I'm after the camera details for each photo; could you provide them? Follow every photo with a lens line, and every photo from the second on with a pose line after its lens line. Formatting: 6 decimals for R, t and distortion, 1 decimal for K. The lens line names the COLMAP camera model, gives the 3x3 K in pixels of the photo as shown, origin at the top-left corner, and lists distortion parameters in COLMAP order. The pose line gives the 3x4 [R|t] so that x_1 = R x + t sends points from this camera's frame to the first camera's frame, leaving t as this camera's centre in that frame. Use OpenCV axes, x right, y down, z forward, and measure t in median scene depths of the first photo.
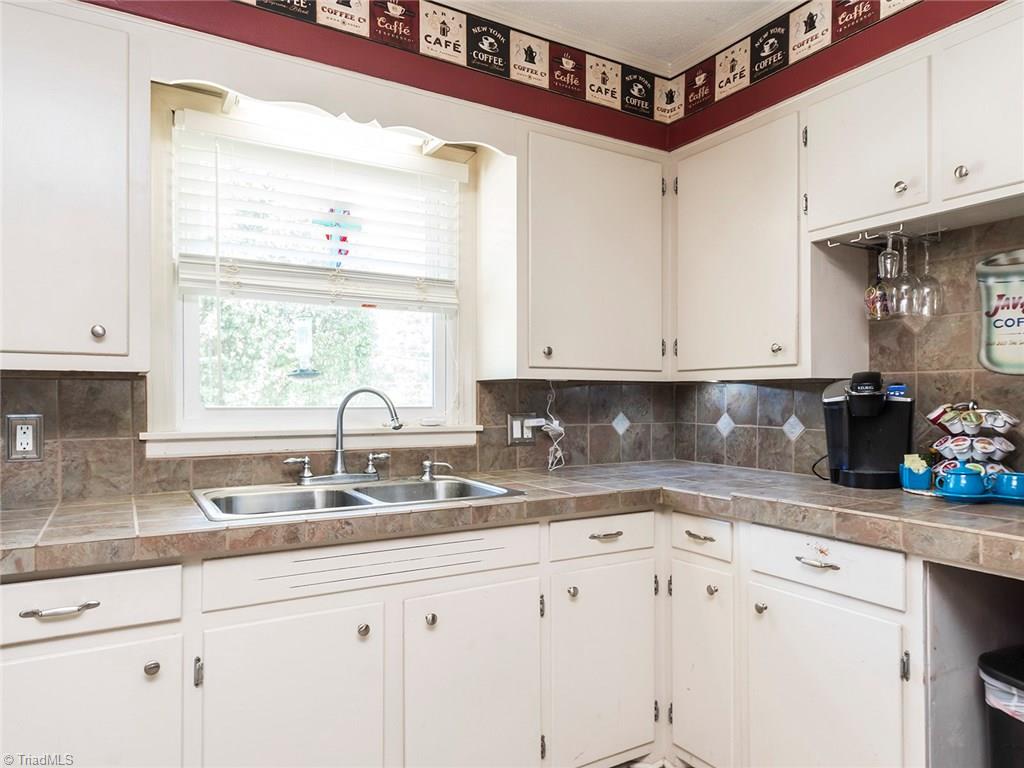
lens RADIAL K [[667.6, 0, 511.7], [0, 667.6, 401.9], [0, 0, 1]] dist [-0.006961, 0.001491]
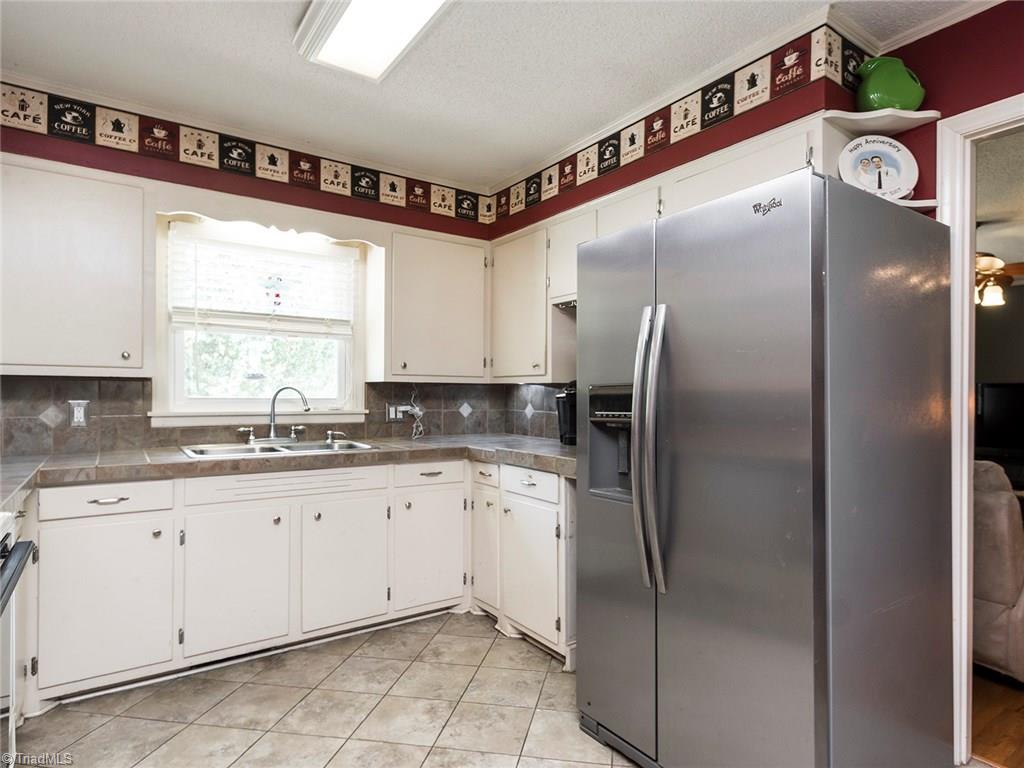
lens RADIAL K [[568.8, 0, 509.1], [0, 568.8, 396.3], [0, 0, 1]] dist [0.004626, 0.000811]
pose [[0.997147, 0.006628, 0.075198, 0.212417], [-0.006708, 0.999977, 0.000814, -0.001165], [-0.075190, -0.001316, 0.997168, -0.438167]]
